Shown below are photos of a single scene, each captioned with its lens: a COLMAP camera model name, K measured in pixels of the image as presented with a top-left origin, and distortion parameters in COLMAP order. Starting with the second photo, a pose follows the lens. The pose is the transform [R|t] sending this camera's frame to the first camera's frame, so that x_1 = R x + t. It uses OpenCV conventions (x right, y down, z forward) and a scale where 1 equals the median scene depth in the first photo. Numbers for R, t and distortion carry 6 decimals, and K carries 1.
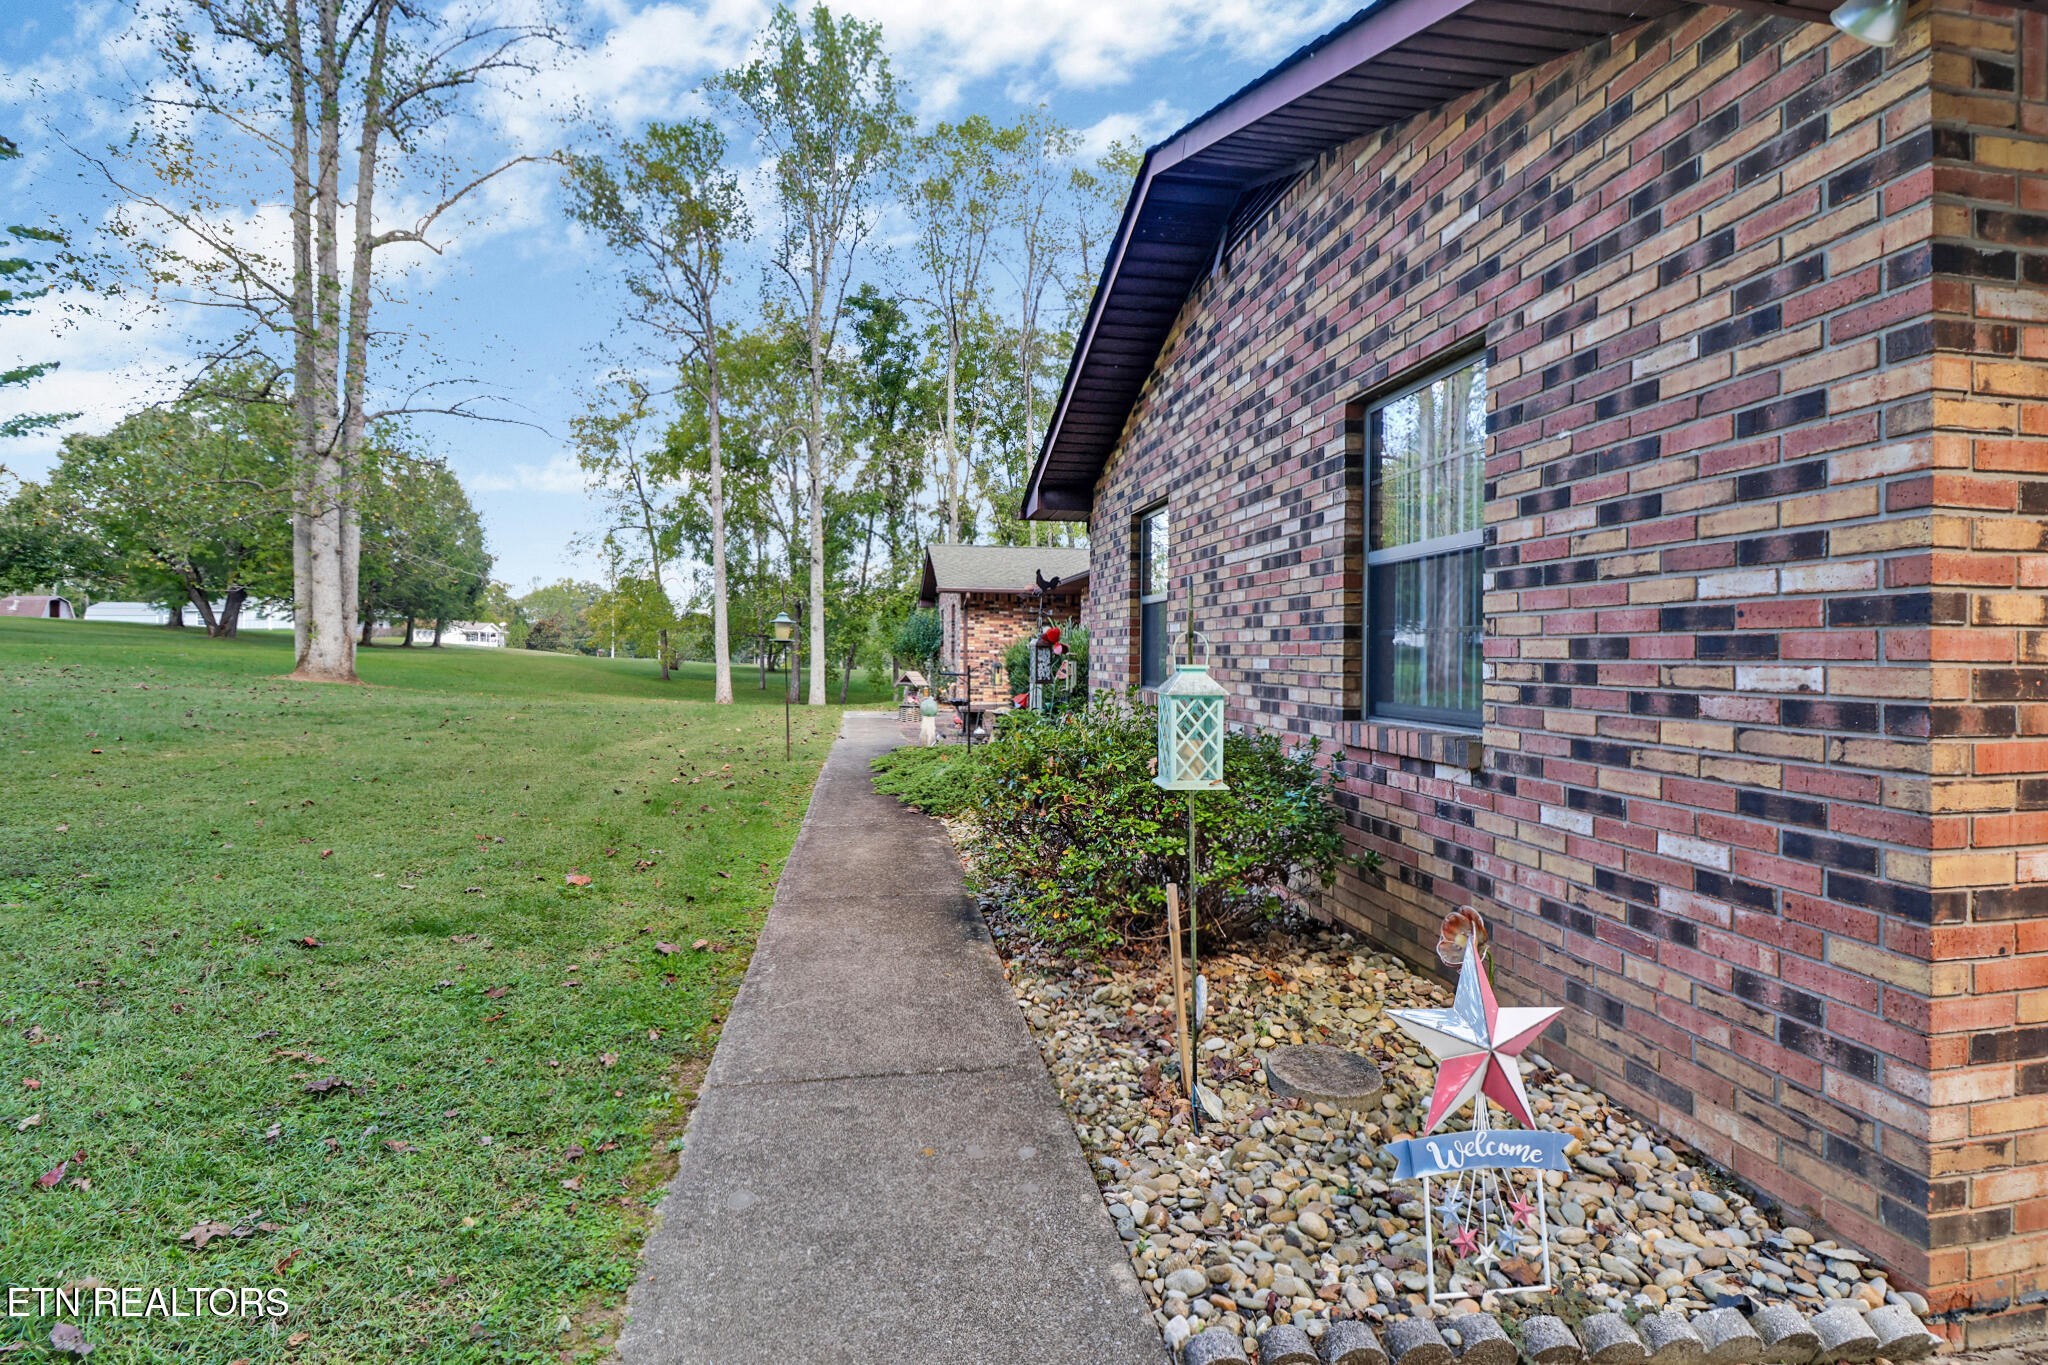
lens RADIAL K [[951.9, 0, 1035.4], [0, 951.9, 652.9], [0, 0, 1]] dist [0.015503, -0.020256]
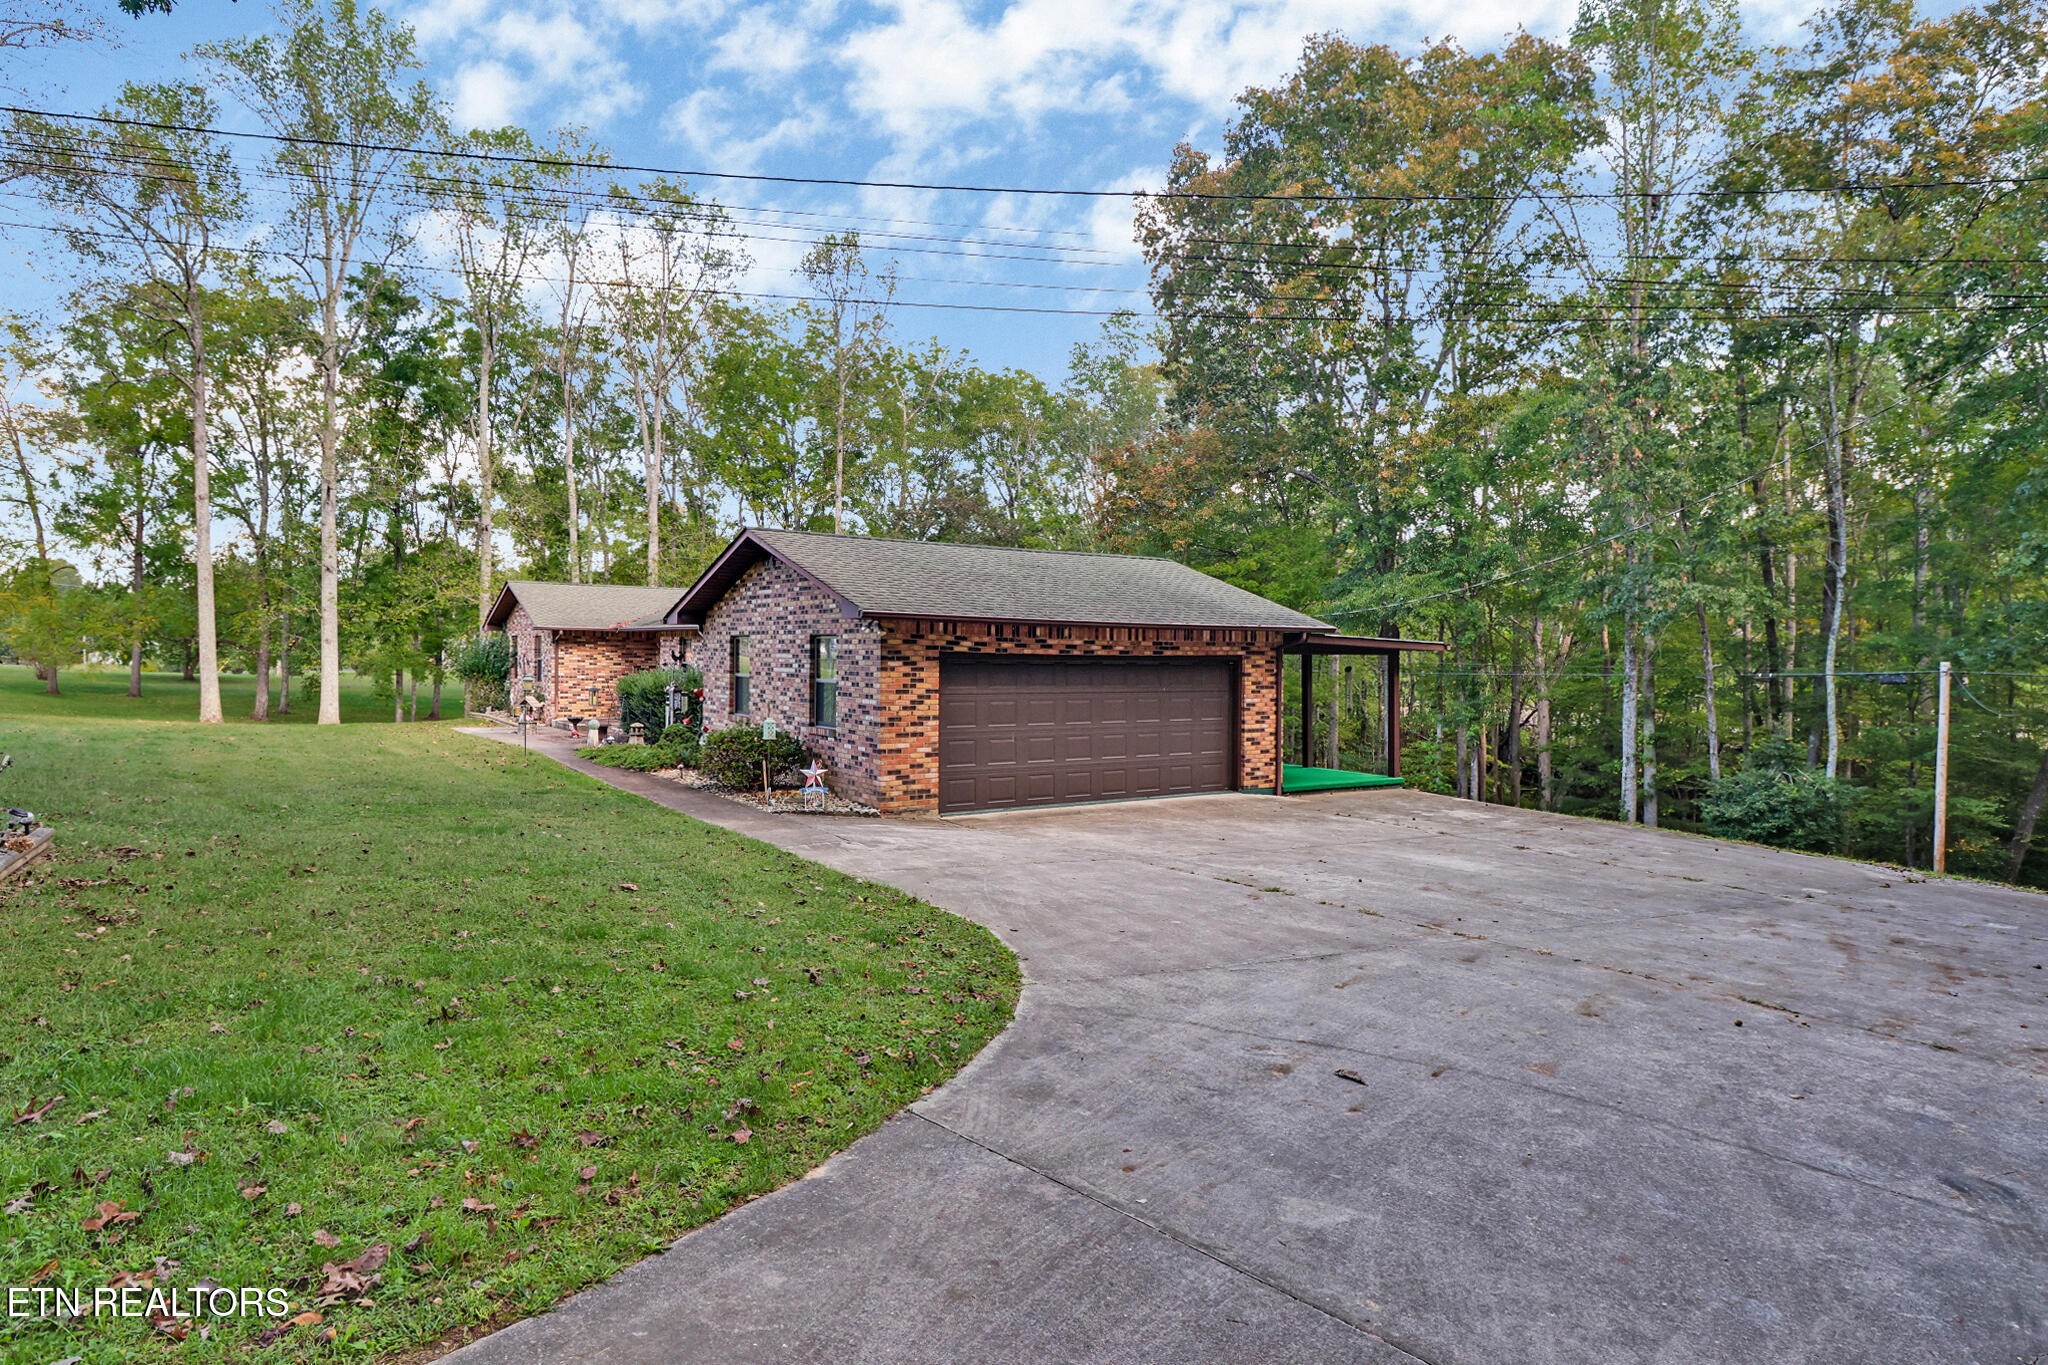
lens RADIAL K [[951.9, 0, 1035.4], [0, 951.9, 652.9], [0, 0, 1]] dist [0.015503, -0.020256]
pose [[0.890855, 0.002719, 0.454279, -0.504606], [-0.001438, 0.999994, -0.003166, -0.181475], [-0.454285, 0.002168, 0.890854, -2.397362]]
